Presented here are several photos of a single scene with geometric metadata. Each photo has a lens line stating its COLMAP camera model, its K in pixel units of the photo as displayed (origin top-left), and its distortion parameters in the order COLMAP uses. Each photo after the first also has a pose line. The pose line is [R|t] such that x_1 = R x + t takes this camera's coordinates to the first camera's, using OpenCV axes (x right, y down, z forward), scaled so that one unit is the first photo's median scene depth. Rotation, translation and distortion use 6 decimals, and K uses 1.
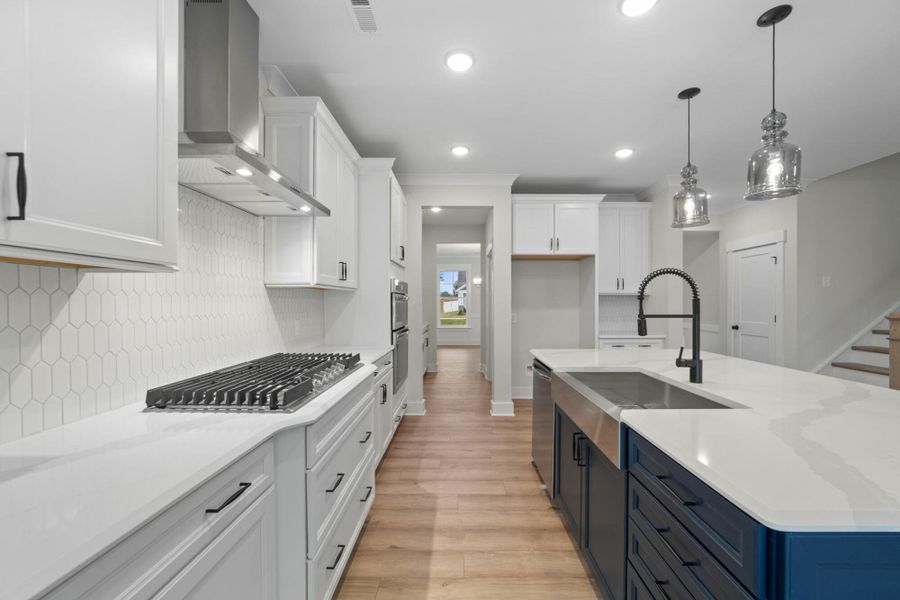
lens RADIAL K [[348.9, 0, 454.7], [0, 348.9, 301.7], [0, 0, 1]] dist [-0.002047, 0.000258]
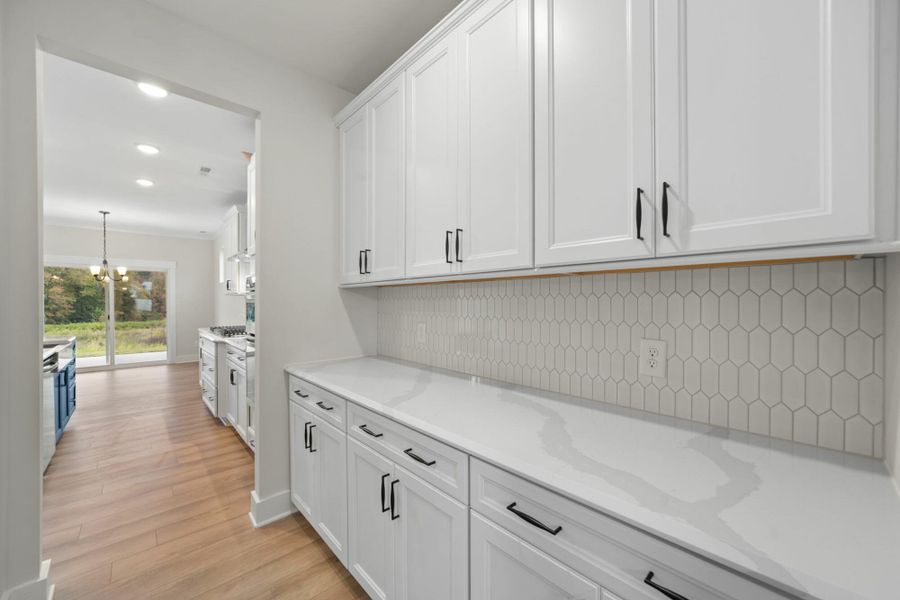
lens RADIAL K [[345.3, 0, 460.5], [0, 345.3, 303.1], [0, 0, 1]] dist [-0.000600, 0.000222]
pose [[-0.719135, -0.003641, -0.694861, 0.059509], [-0.003153, 0.999993, -0.001976, 0.004188], [0.694864, 0.000770, -0.719141, 2.129260]]
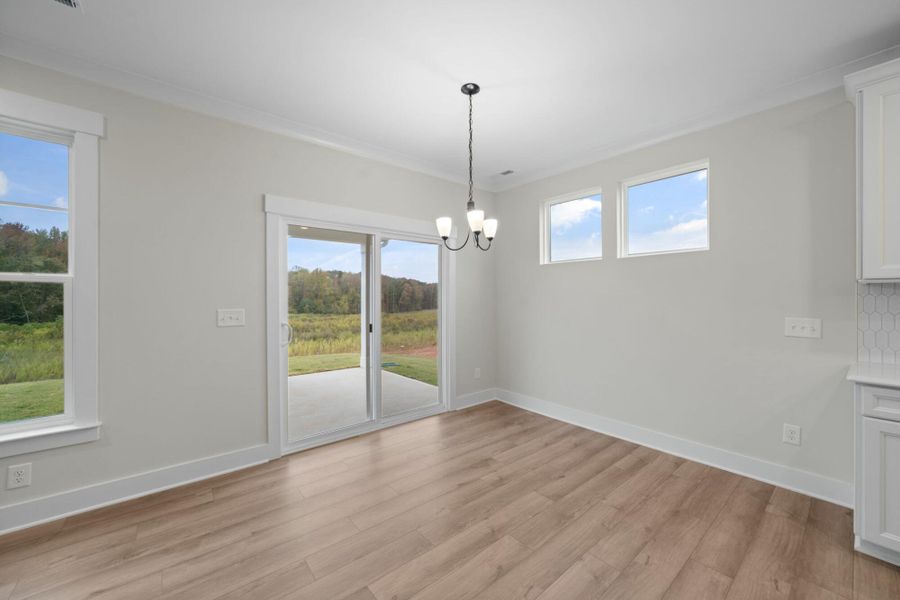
lens RADIAL K [[345.8, 0, 462.6], [0, 345.8, 298.9], [0, 0, 1]] dist [-0.001232, -0.000100]
pose [[-0.749333, -0.001386, -0.662192, 0.683822], [-0.001522, 0.999999, -0.000371, -0.000233], [0.662192, 0.000730, -0.749334, 0.060986]]
